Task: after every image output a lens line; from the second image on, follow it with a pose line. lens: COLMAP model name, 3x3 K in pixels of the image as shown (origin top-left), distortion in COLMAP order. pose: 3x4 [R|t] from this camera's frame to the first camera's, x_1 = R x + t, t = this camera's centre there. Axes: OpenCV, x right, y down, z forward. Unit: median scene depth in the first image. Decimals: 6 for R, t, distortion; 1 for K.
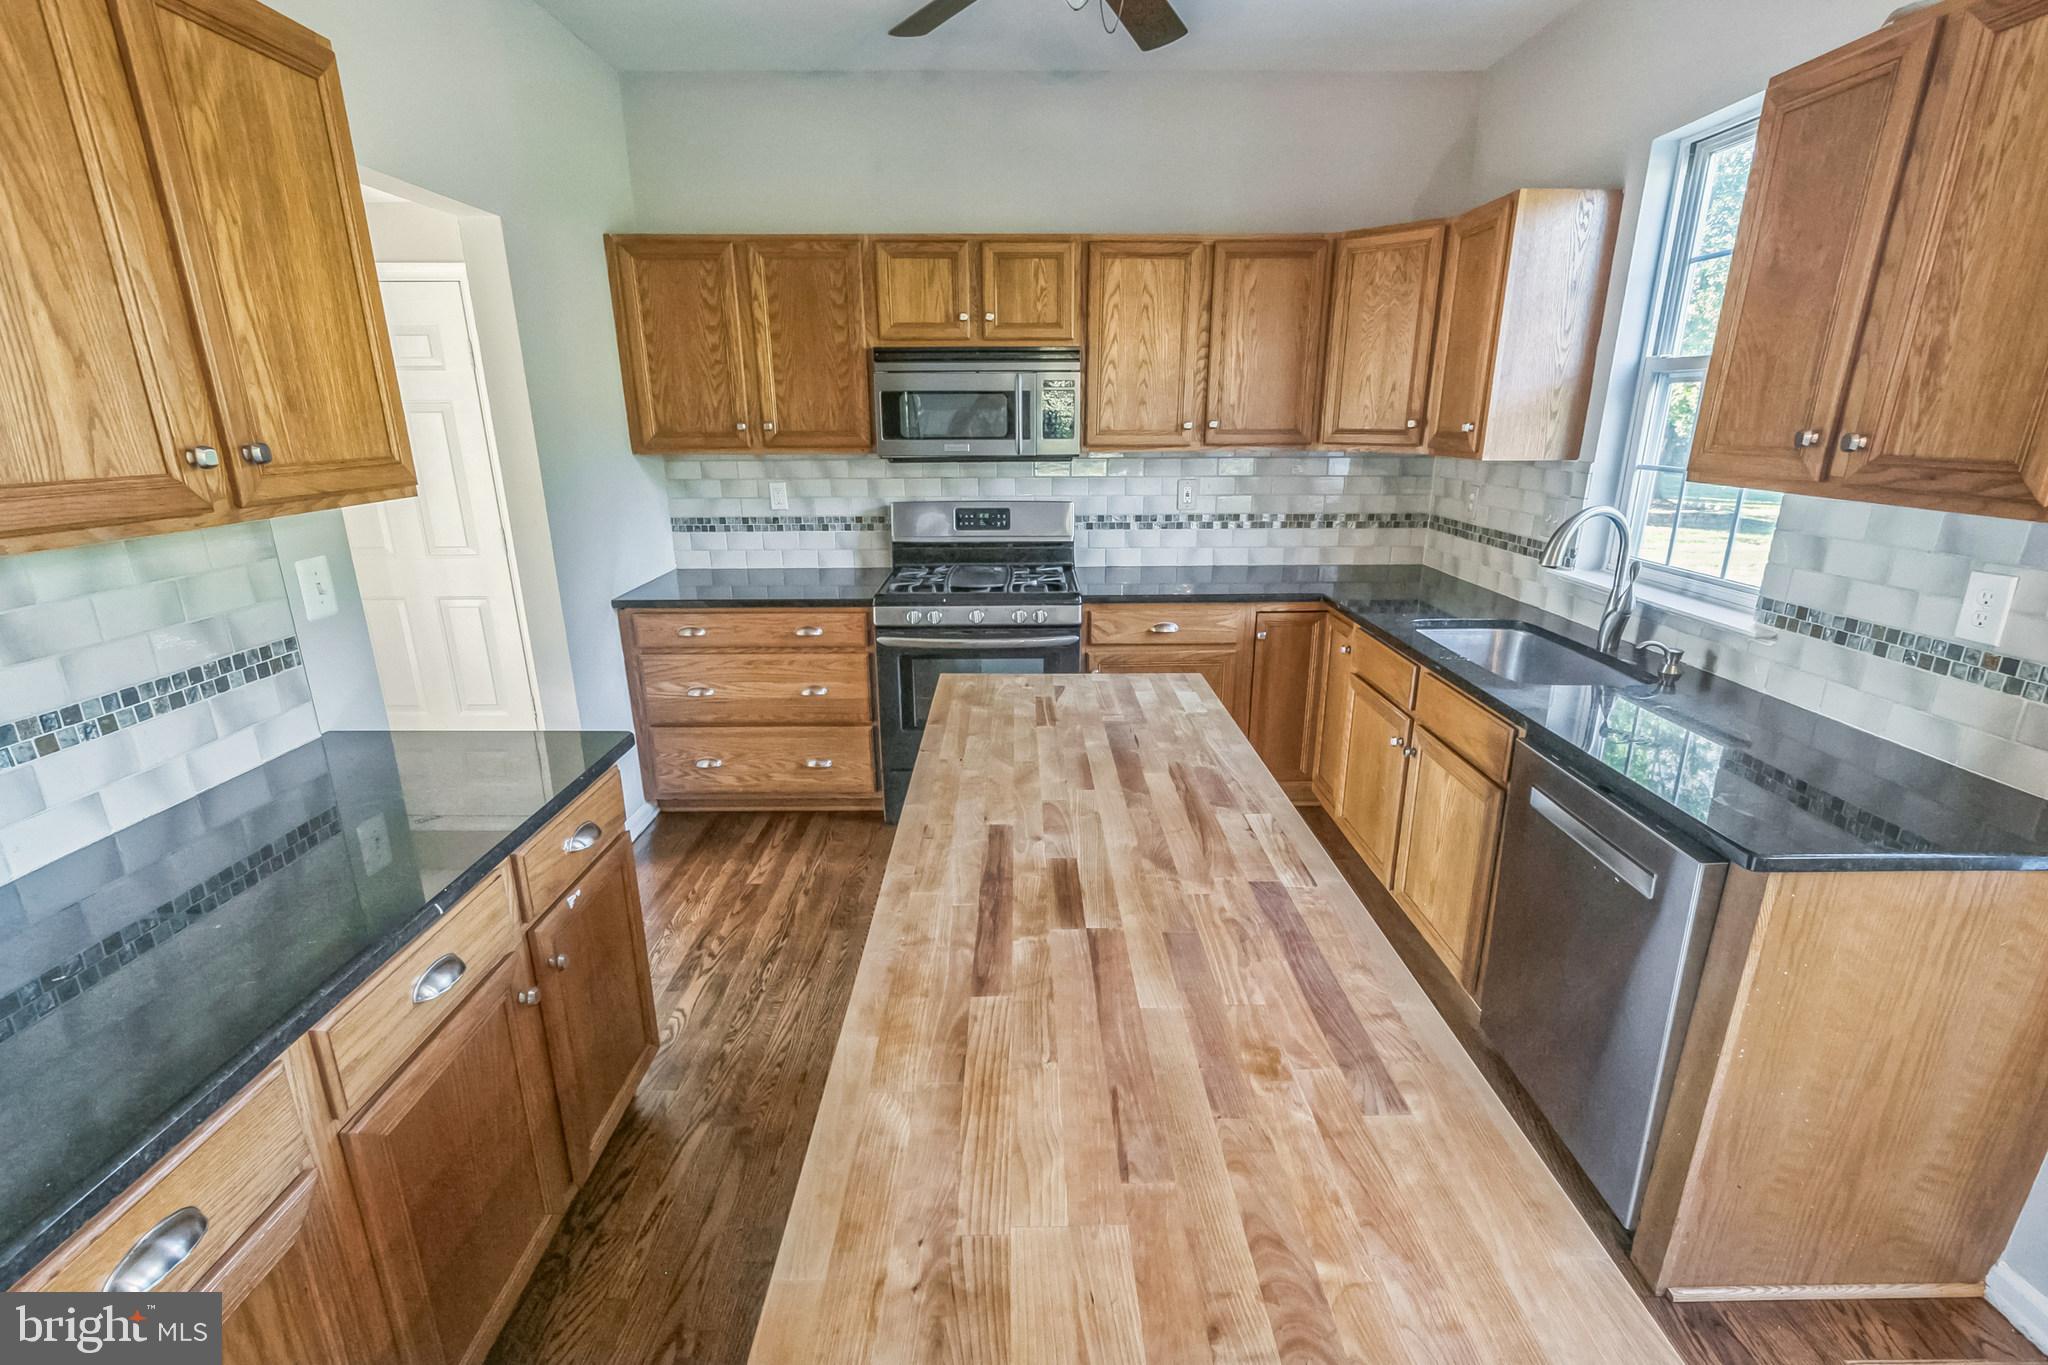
lens RADIAL K [[926.8, 0, 1032.7], [0, 926.8, 694.1], [0, 0, 1]] dist [-0.008261, 0.001712]
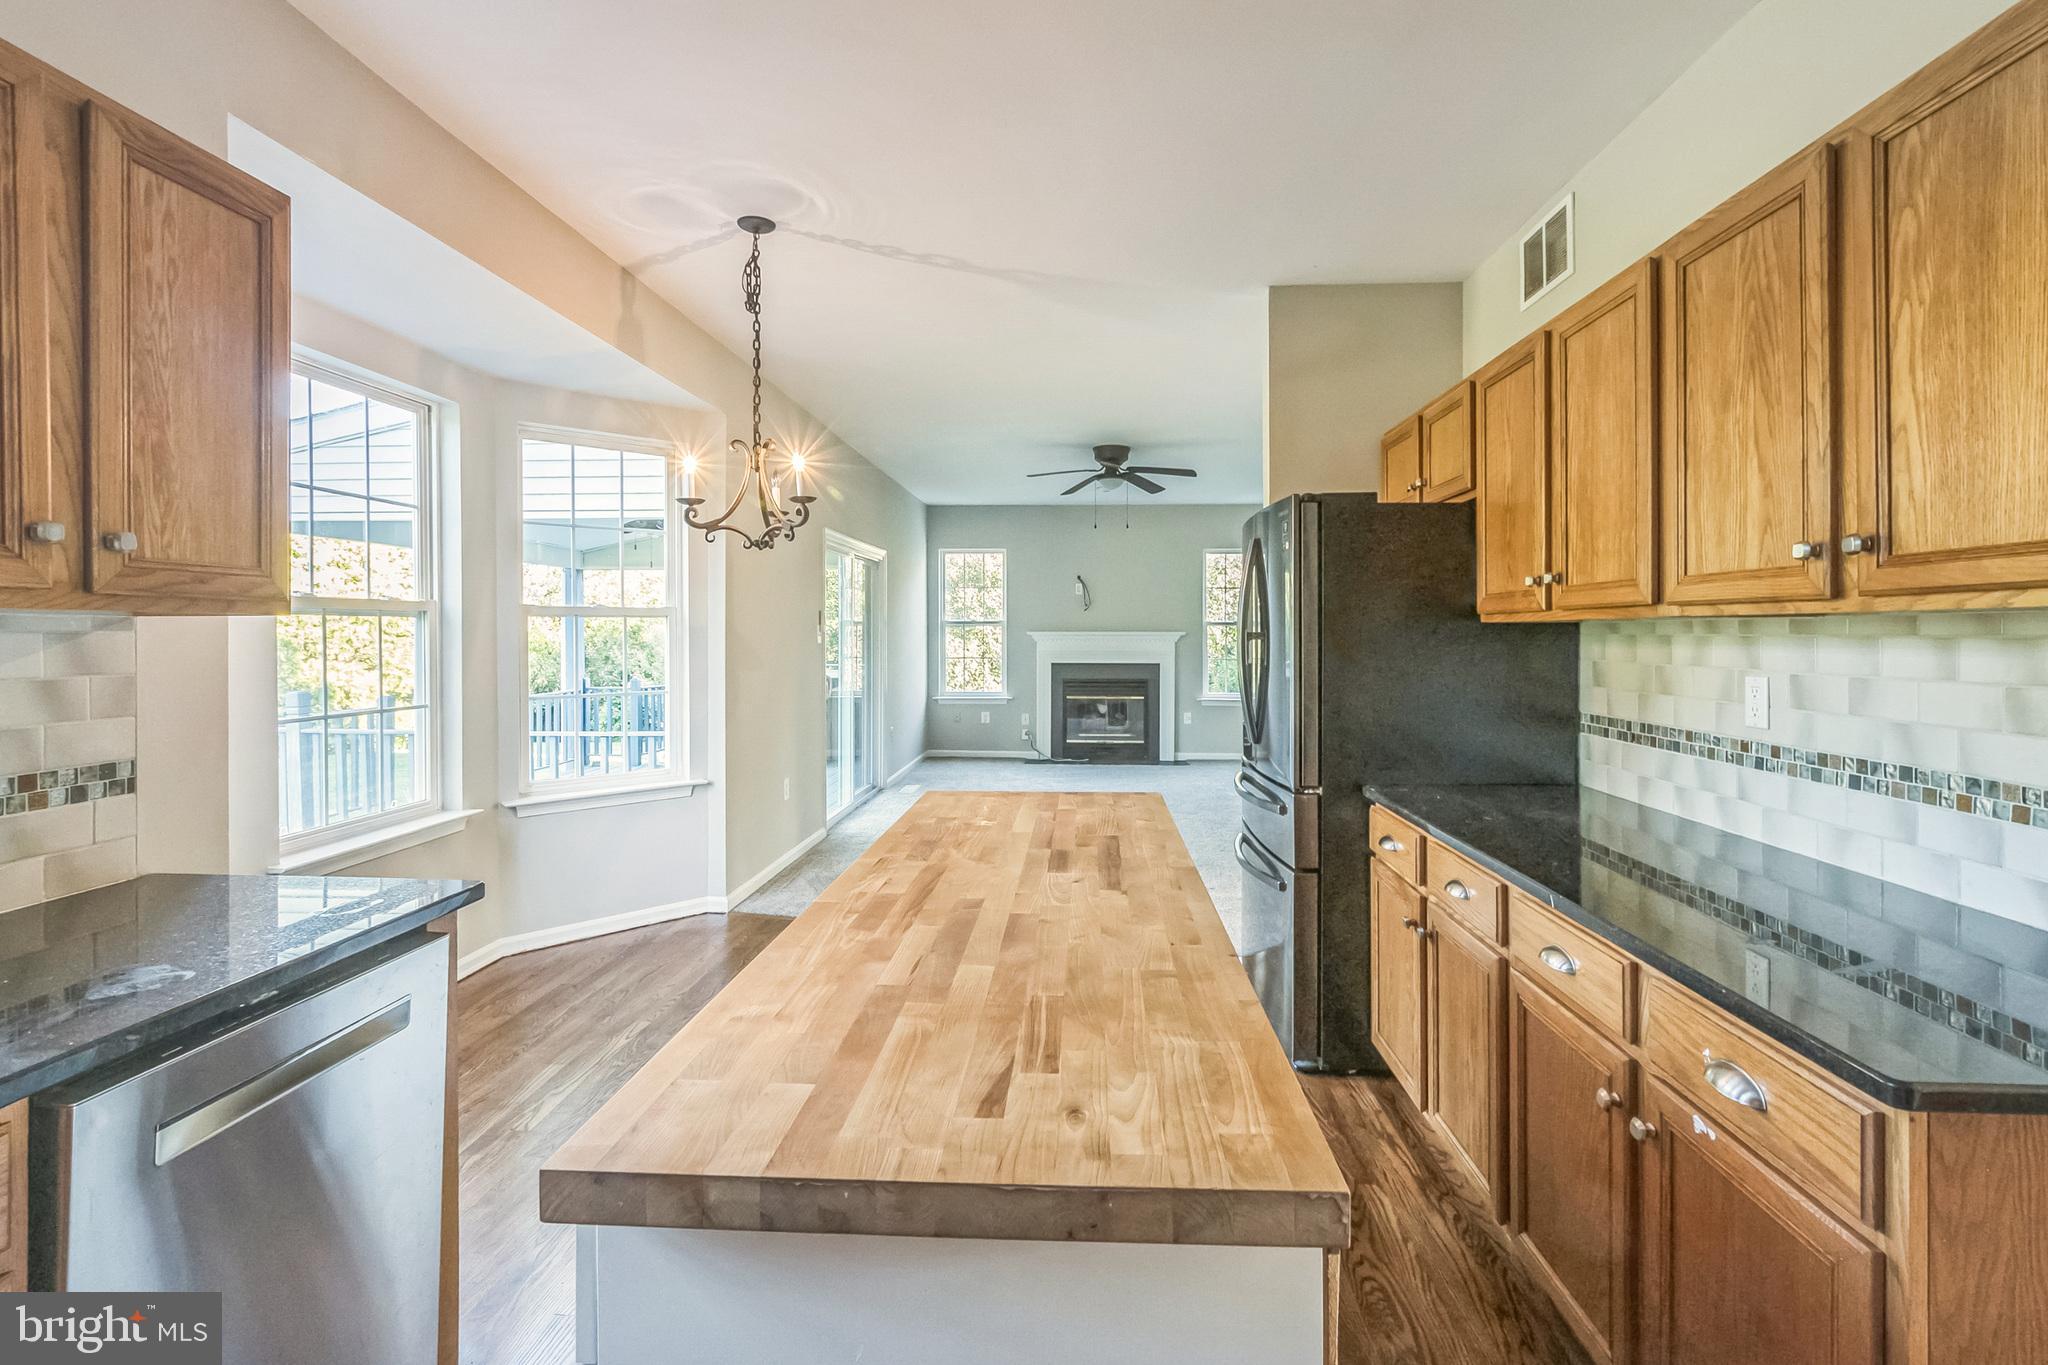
lens RADIAL K [[926.8, 0, 1036.2], [0, 926.8, 641.4], [0, 0, 1]] dist [-0.008261, 0.001712]
pose [[-0.997806, 0.002947, 0.066137, -0.008771], [0.022759, 0.953391, 0.300879, -0.201273], [-0.062168, 0.301724, -0.951366, 0.850931]]
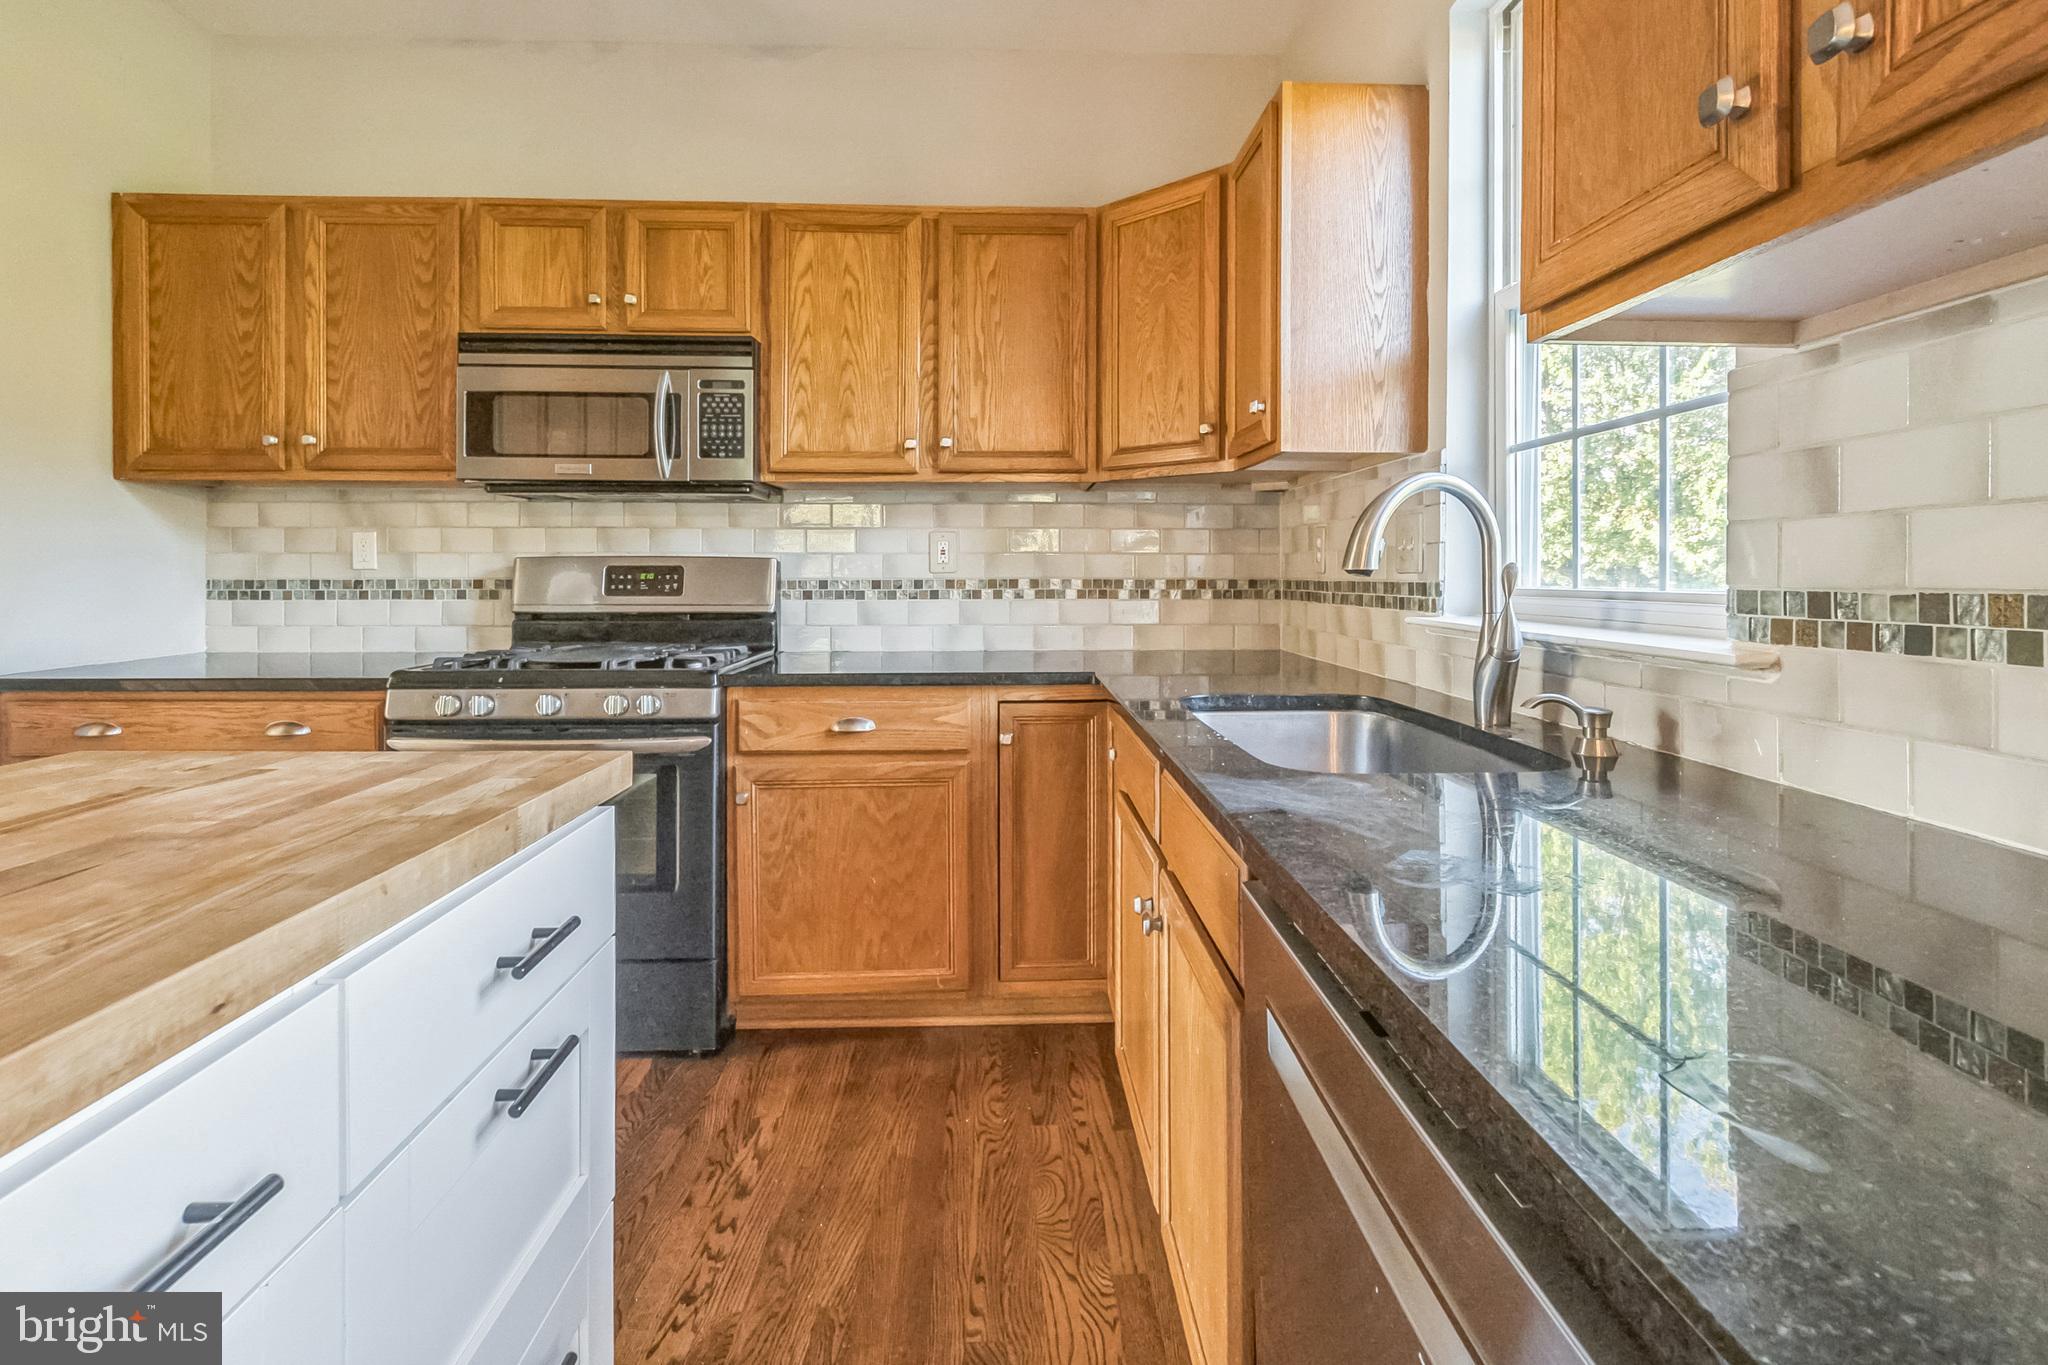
lens RADIAL K [[926.8, 0, 1049.8], [0, 926.8, 569.5], [0, 0, 1]] dist [-0.008261, 0.001712]
pose [[0.999578, 0.002047, 0.028989, 0.266150], [0.006707, 0.954338, -0.298654, 0.018621], [-0.028277, 0.298723, 0.953921, 0.354552]]
